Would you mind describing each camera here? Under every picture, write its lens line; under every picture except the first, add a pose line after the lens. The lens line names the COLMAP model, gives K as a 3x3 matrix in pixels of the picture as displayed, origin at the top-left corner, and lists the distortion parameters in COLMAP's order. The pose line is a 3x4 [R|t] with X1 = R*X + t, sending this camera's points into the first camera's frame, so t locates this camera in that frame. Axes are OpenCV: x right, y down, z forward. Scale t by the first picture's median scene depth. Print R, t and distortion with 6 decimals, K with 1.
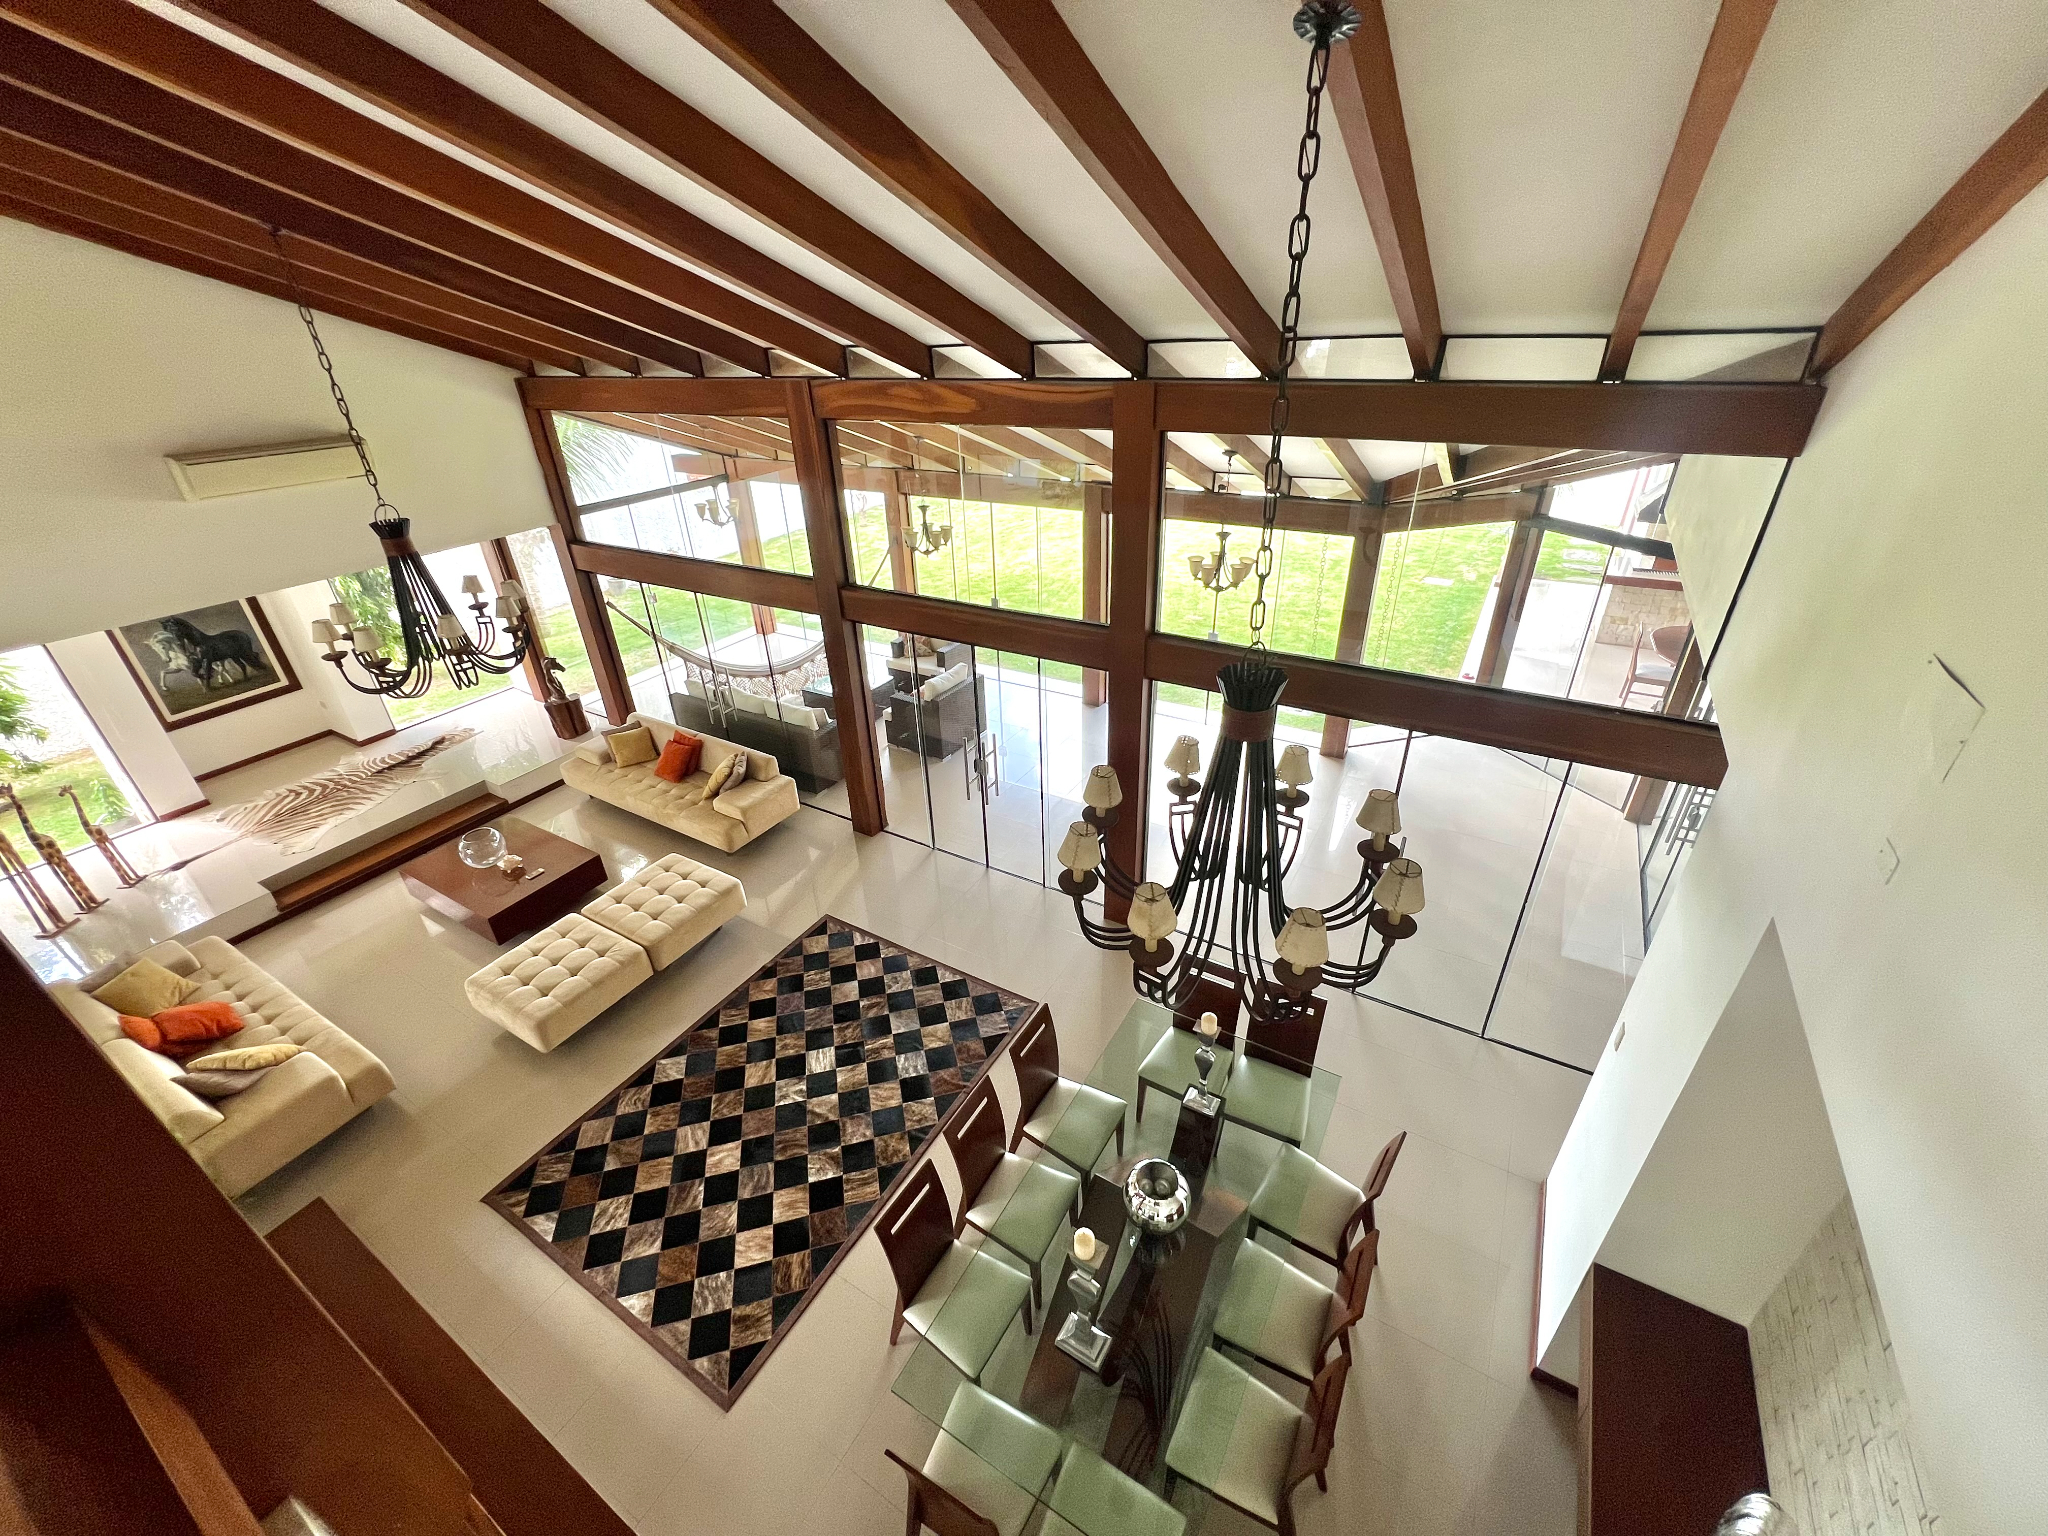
lens RADIAL K [[821.9, 0, 1012.3], [0, 821.9, 758.7], [0, 0, 1]] dist [-0.000548, 0.000383]
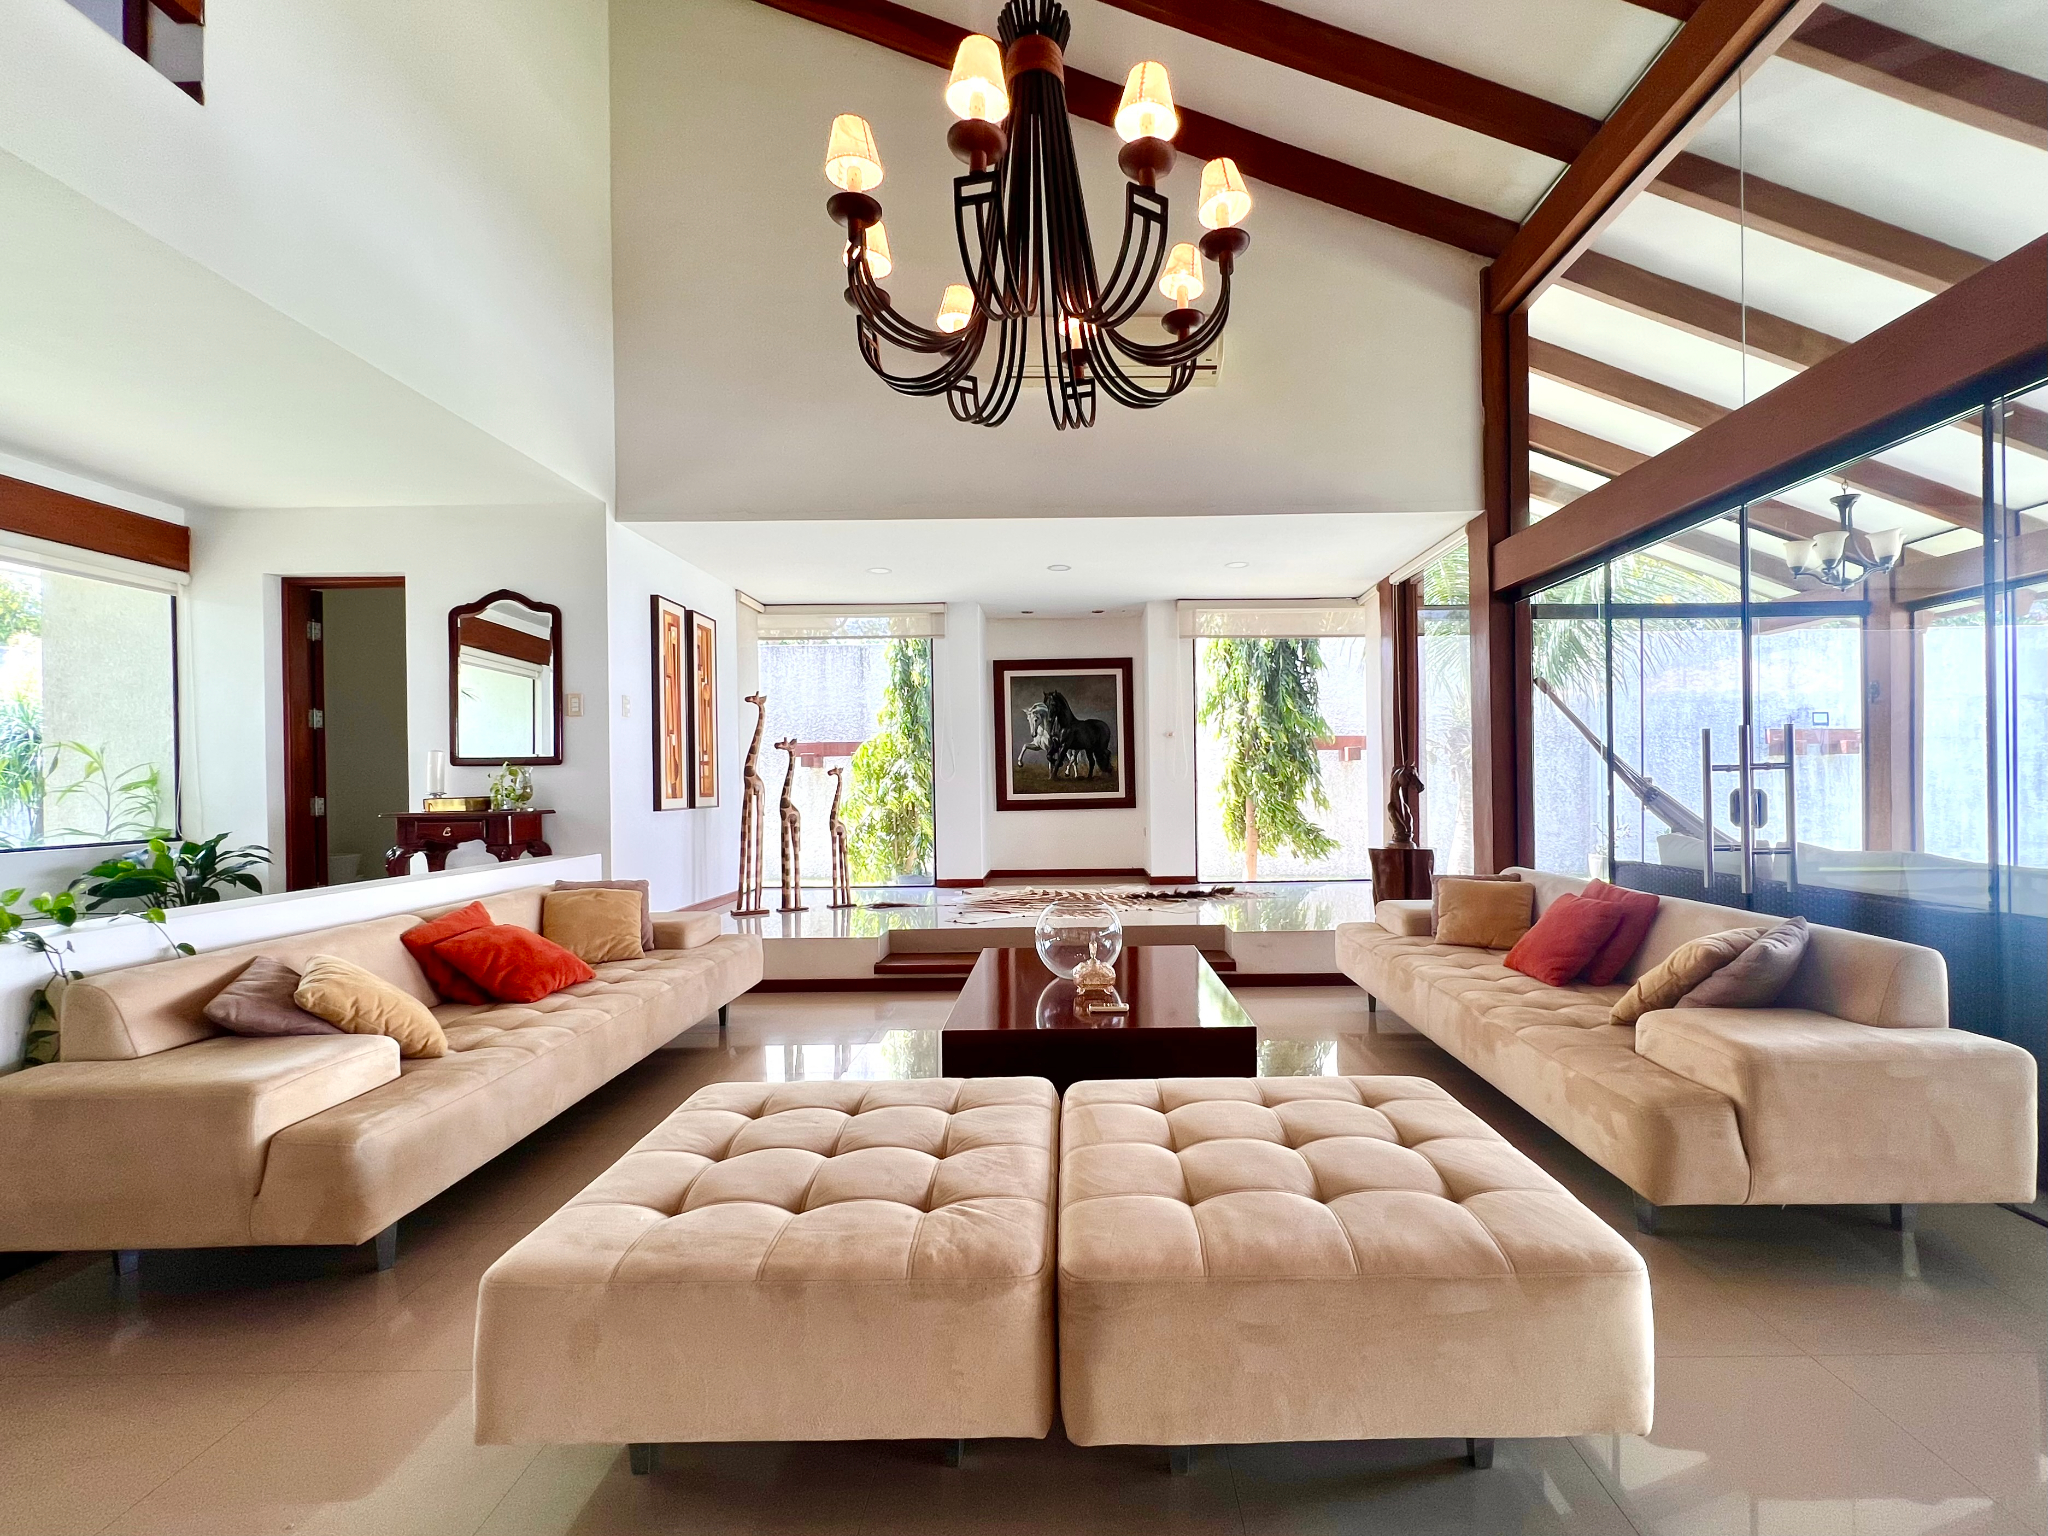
lens RADIAL K [[885.2, 0, 1076.3], [0, 885.2, 783.1], [0, 0, 1]] dist [-0.001259, -0.000100]
pose [[0.521139, 0.030854, -0.852914, -0.183185], [-0.419365, 0.879642, -0.224415, 0.120903], [0.743335, 0.474634, 0.471355, 0.601111]]
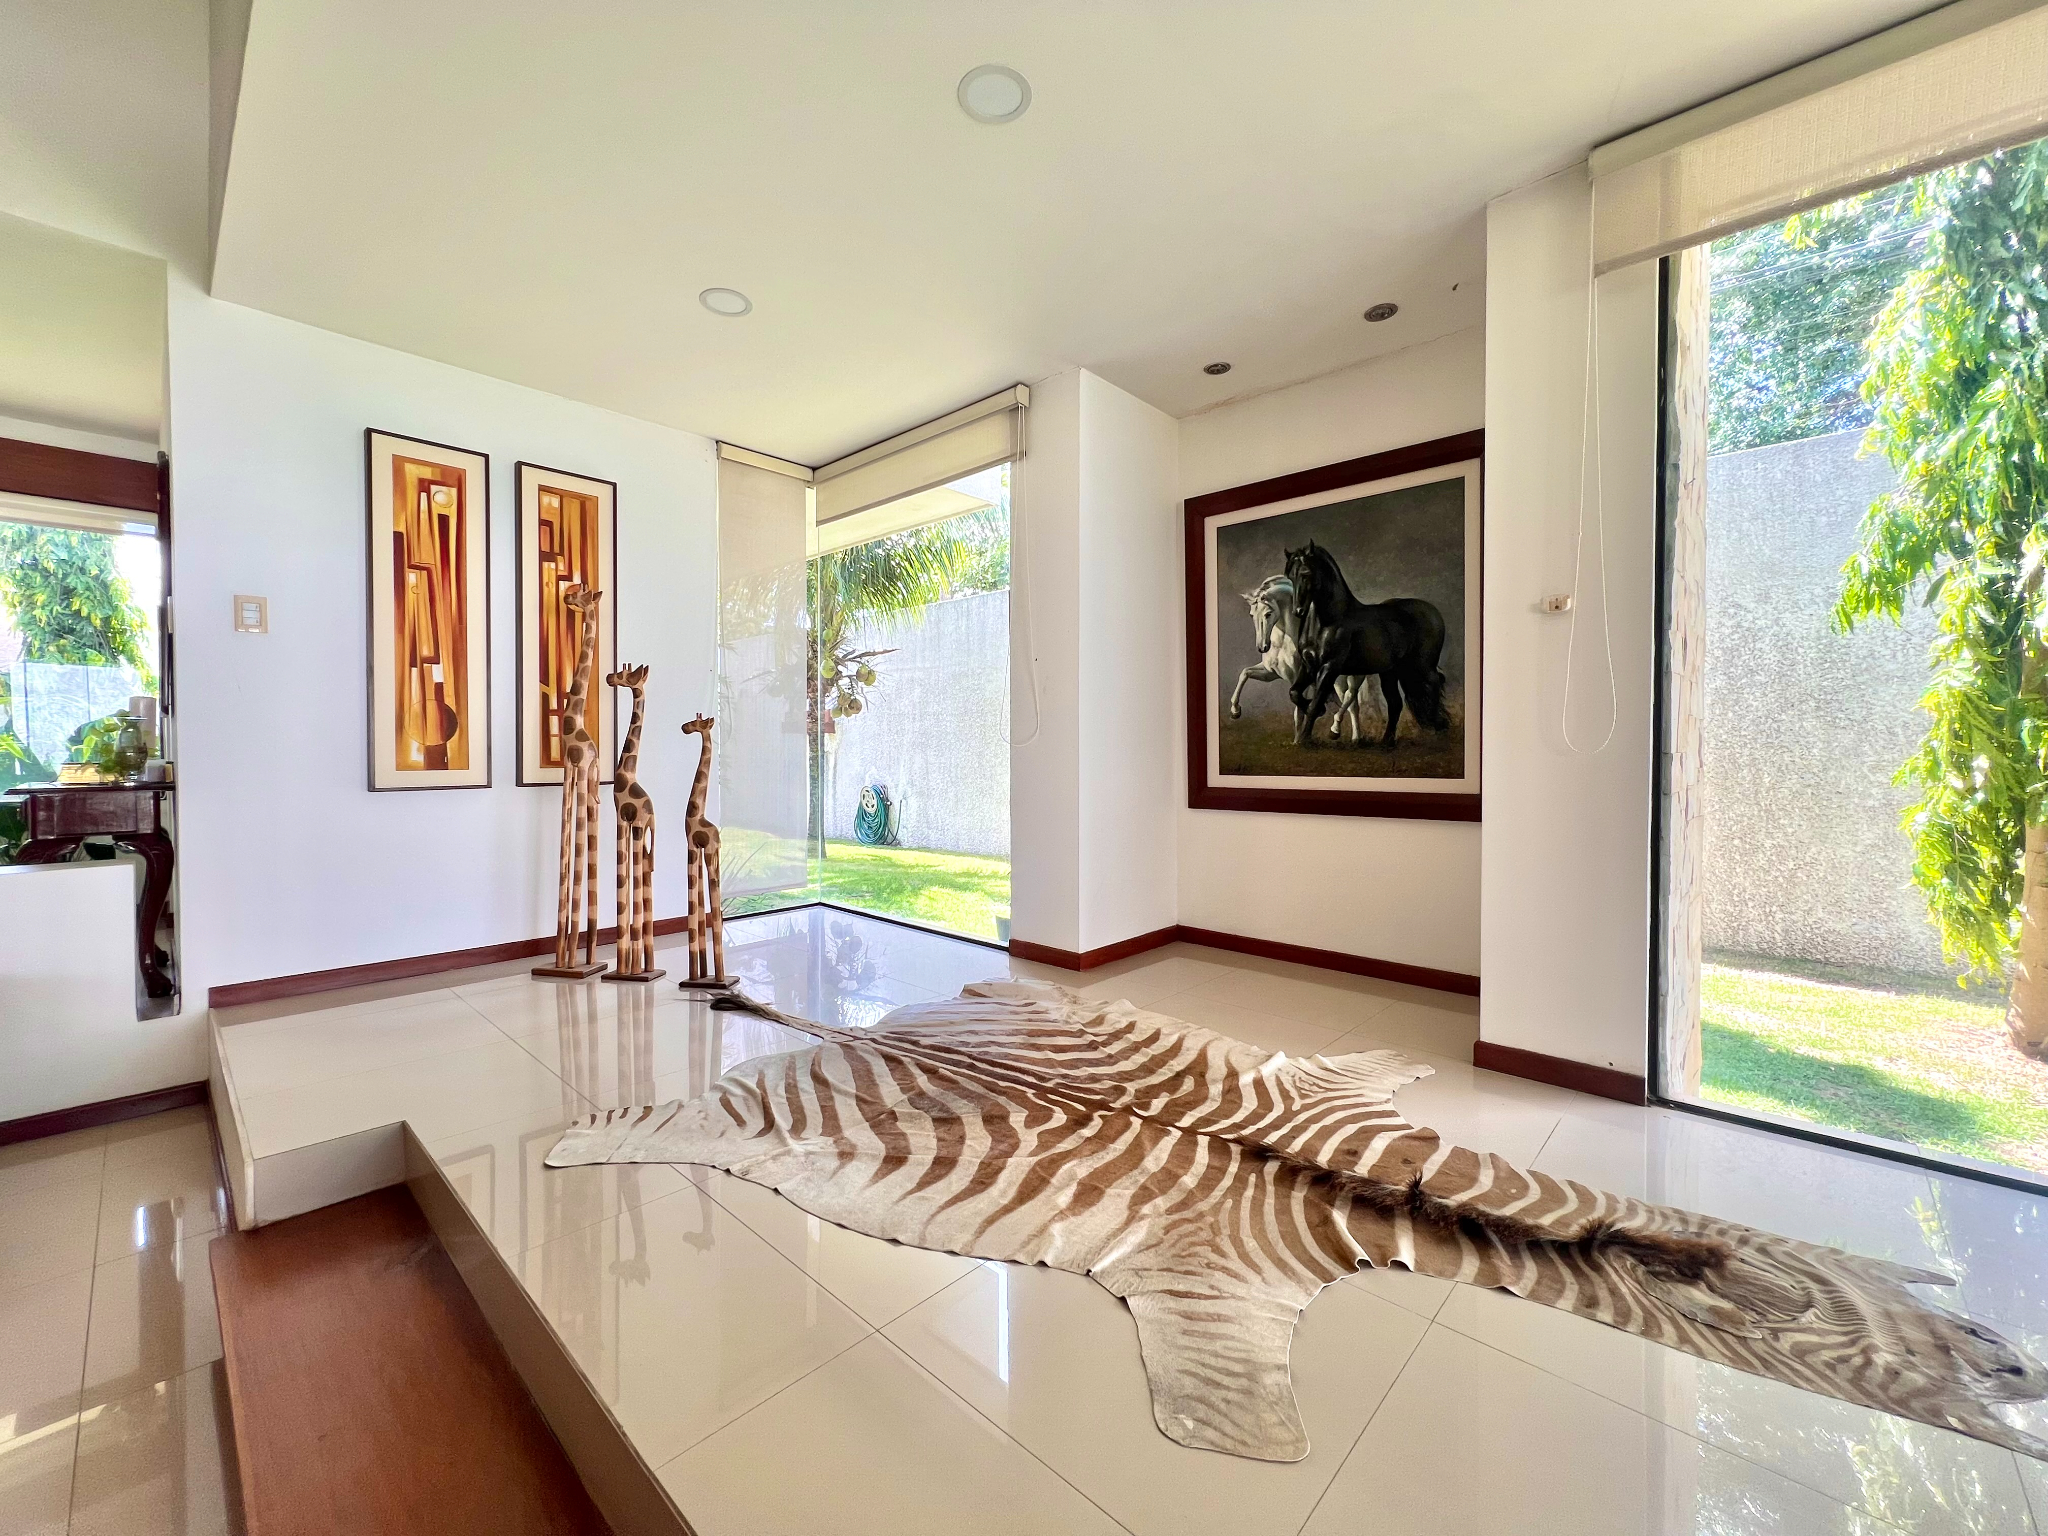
lens RADIAL K [[821.9, 0, 1012.3], [0, 821.9, 758.7], [0, 0, 1]] dist [-0.000548, 0.000383]
pose [[-0.210547, 0.049148, -0.976347, -0.594503], [-0.467512, 0.872061, 0.144716, -0.071136], [0.858547, 0.486924, -0.160632, 0.975014]]
